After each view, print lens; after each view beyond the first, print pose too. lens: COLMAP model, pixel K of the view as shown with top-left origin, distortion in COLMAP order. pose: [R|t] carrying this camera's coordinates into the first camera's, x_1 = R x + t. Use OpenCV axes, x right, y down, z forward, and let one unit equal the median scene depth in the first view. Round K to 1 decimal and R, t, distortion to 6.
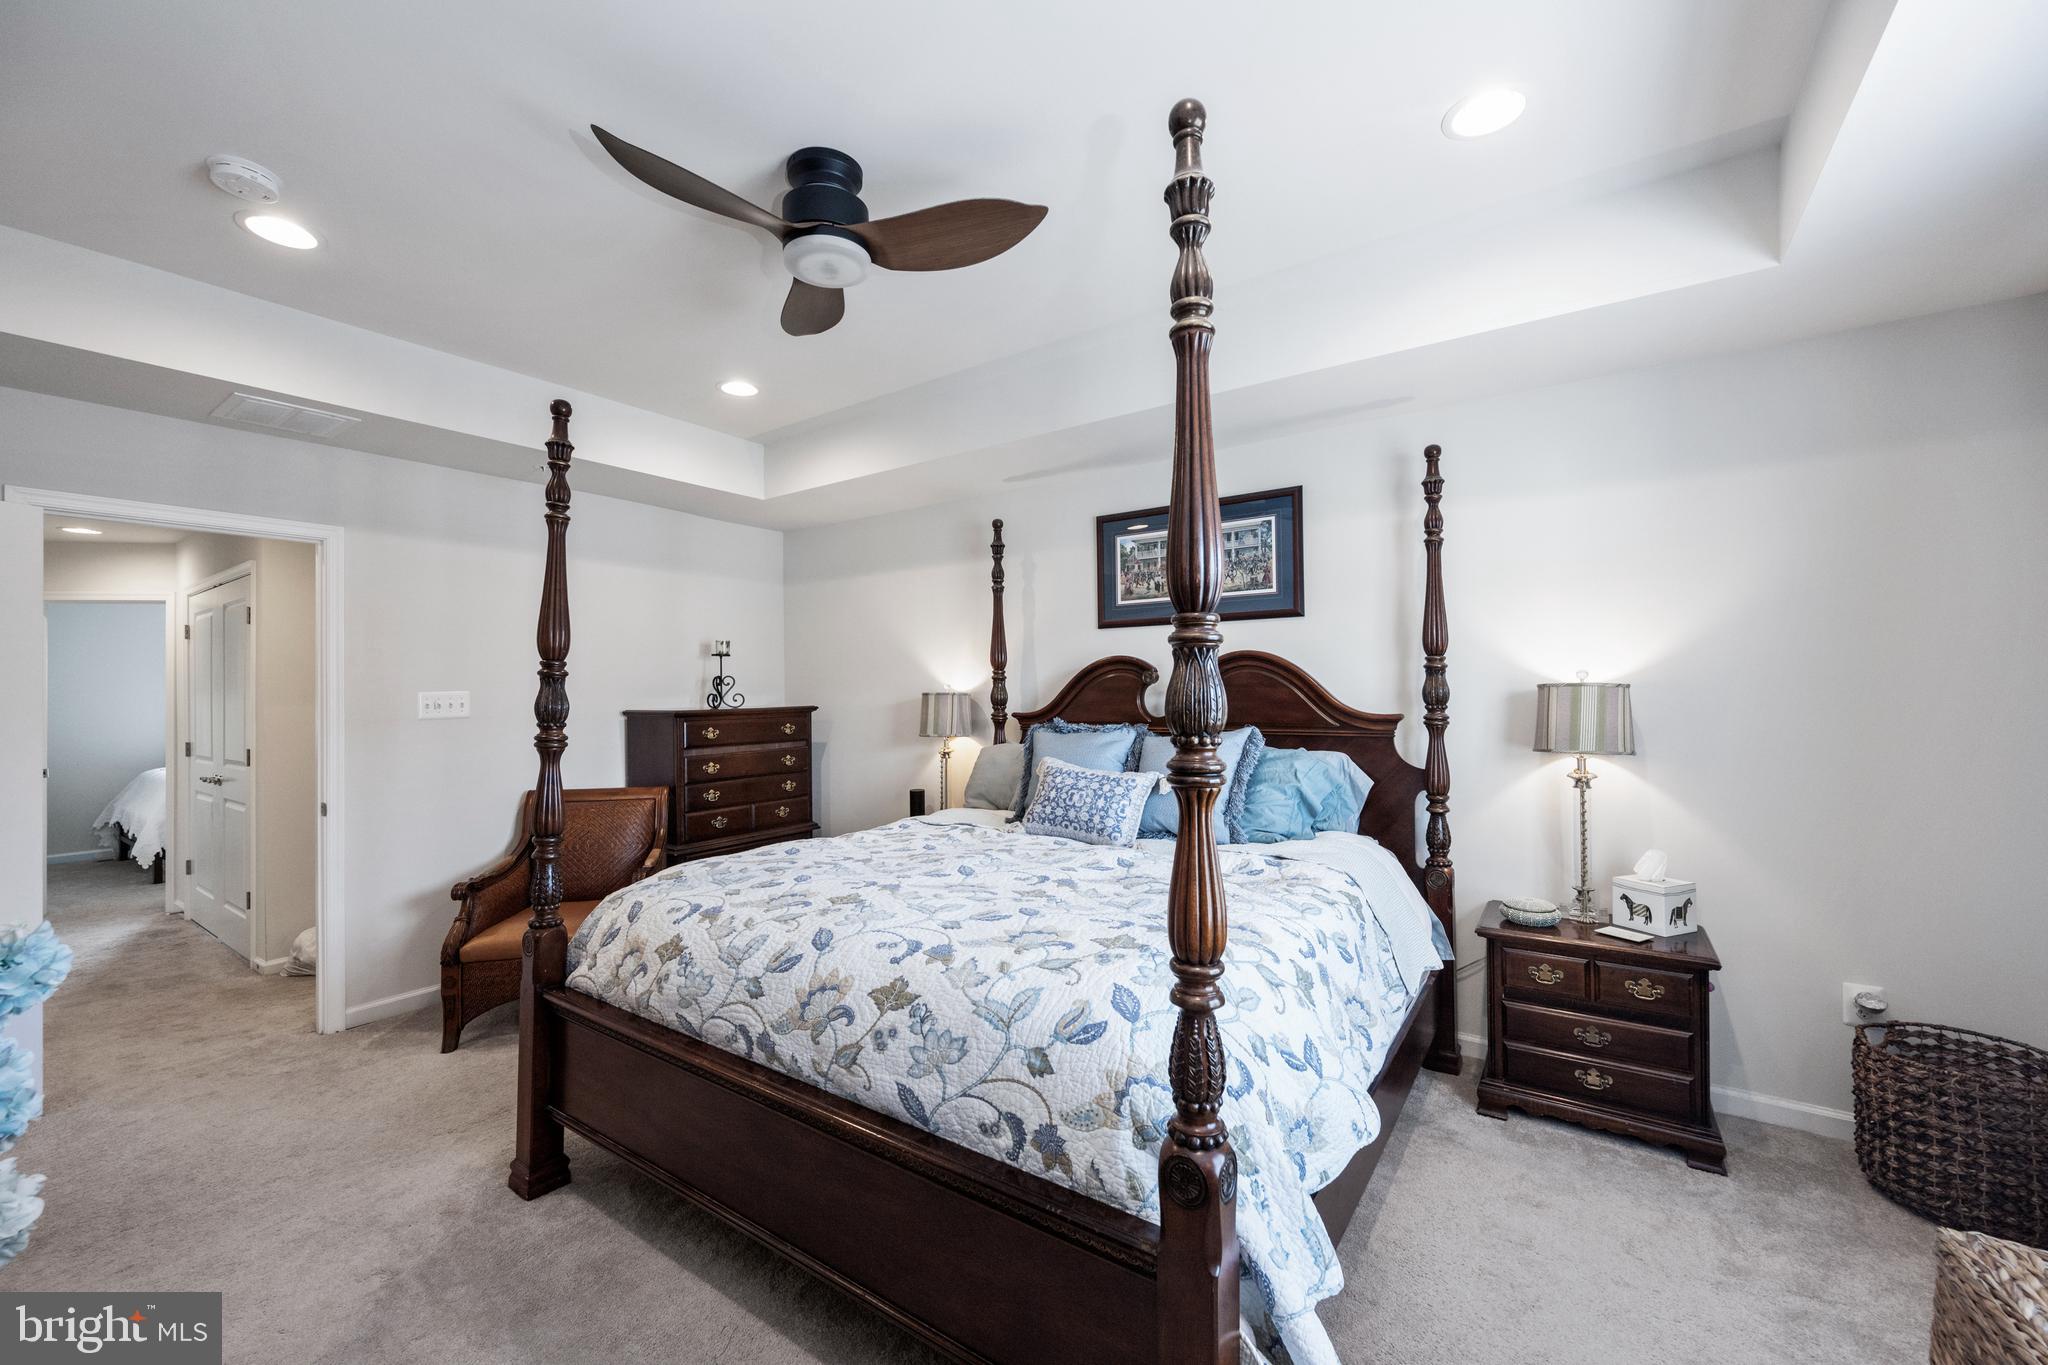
lens RADIAL K [[813.8, 0, 1025.1], [0, 813.8, 682.2], [0, 0, 1]] dist [-0.002761, 0.000121]
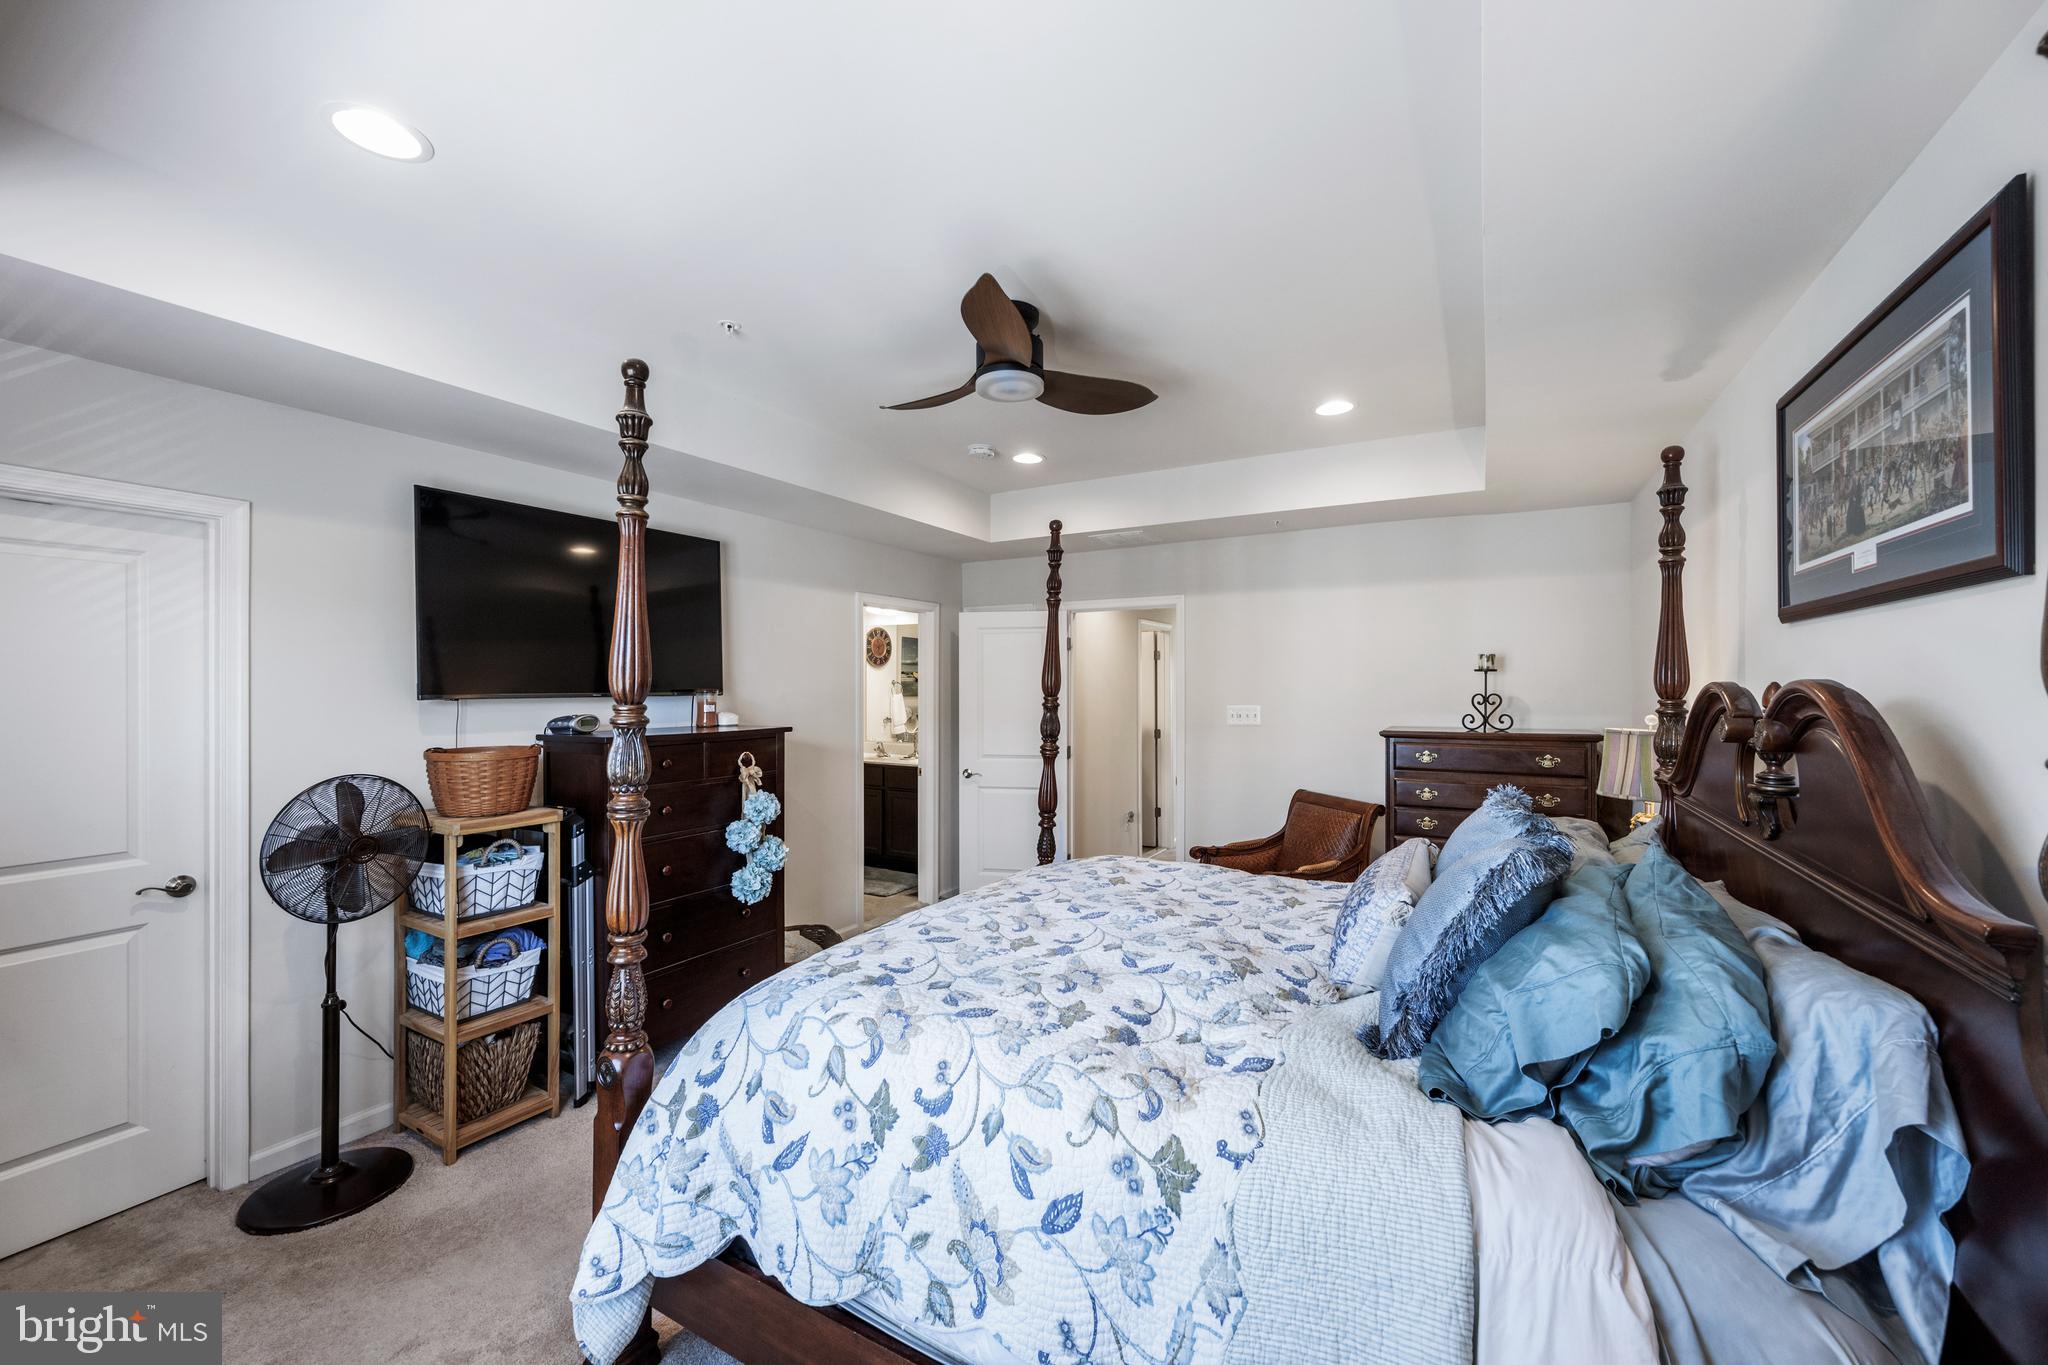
lens RADIAL K [[813.8, 0, 1014.6], [0, 813.8, 684.6], [0, 0, 1]] dist [-0.002761, 0.000121]
pose [[0.095178, 0.008999, -0.995420, 0.518302], [0.009867, 0.999901, 0.009983, -0.036072], [0.995411, -0.010772, 0.095080, 0.461090]]
